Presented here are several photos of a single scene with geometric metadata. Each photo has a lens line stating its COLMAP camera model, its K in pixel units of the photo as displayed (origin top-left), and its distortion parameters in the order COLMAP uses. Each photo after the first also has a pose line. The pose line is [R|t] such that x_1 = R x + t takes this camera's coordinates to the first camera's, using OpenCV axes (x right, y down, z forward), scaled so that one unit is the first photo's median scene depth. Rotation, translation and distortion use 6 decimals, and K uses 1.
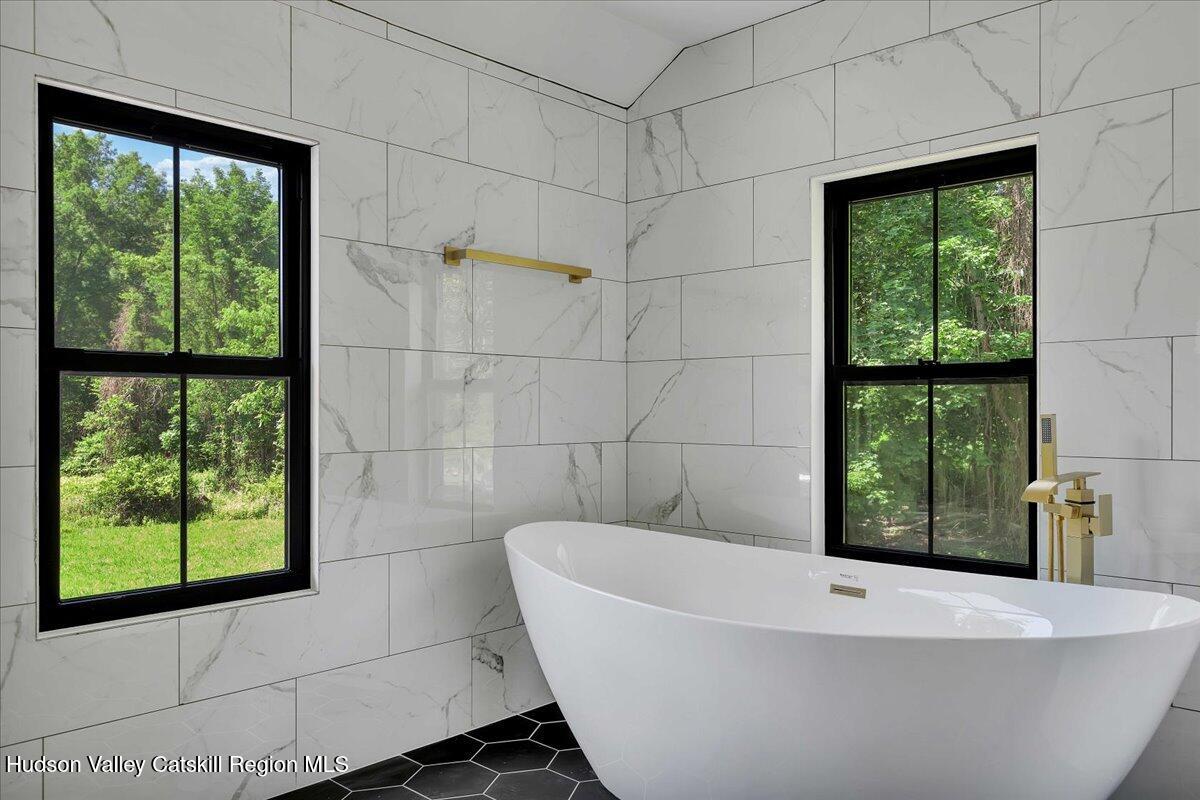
lens RADIAL K [[906.8, 0, 600.0], [0, 906.8, 400.0], [0, 0, 1]] dist [0.024831, -0.000405]
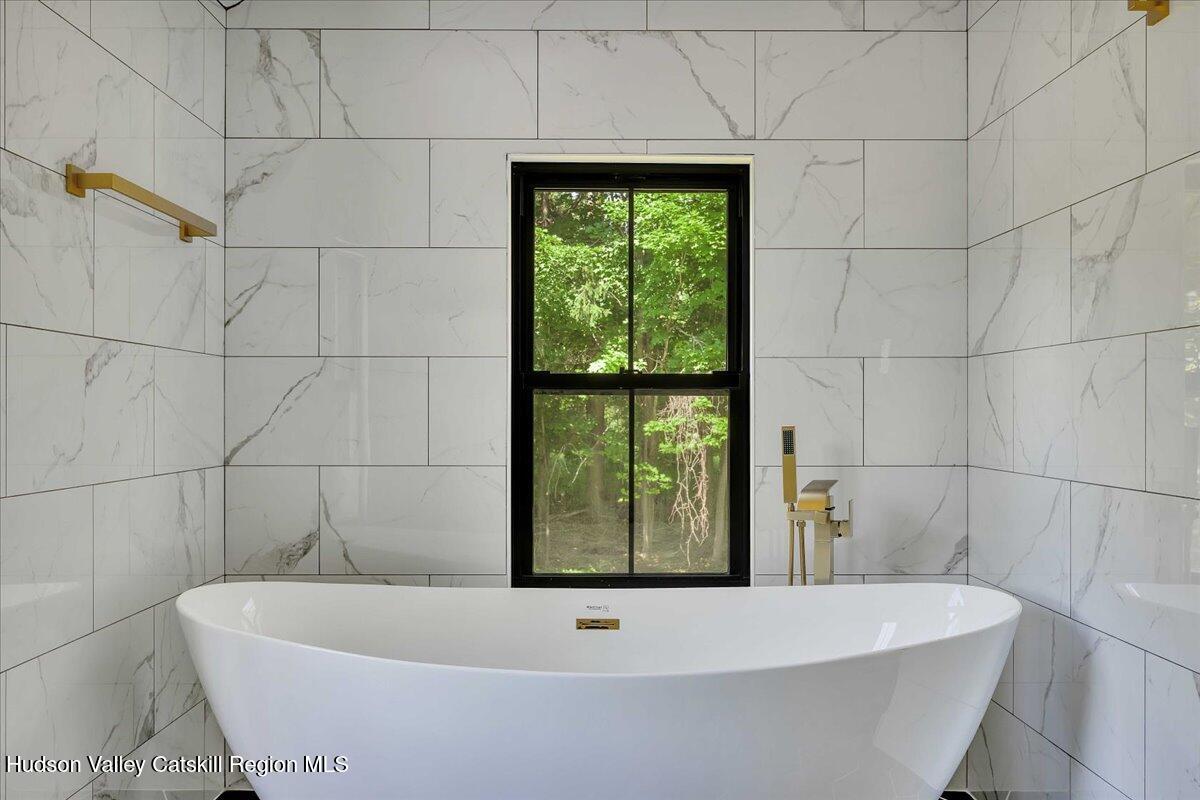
lens RADIAL K [[1037.2, 0, 600.0], [0, 1037.2, 400.0], [0, 0, 1]] dist [0.007451, 0.011219]
pose [[0.726516, 0.007960, 0.687103, -0.370359], [-0.007134, 0.999966, -0.004042, -0.006623], [-0.687112, -0.001965, 0.726548, 0.216008]]
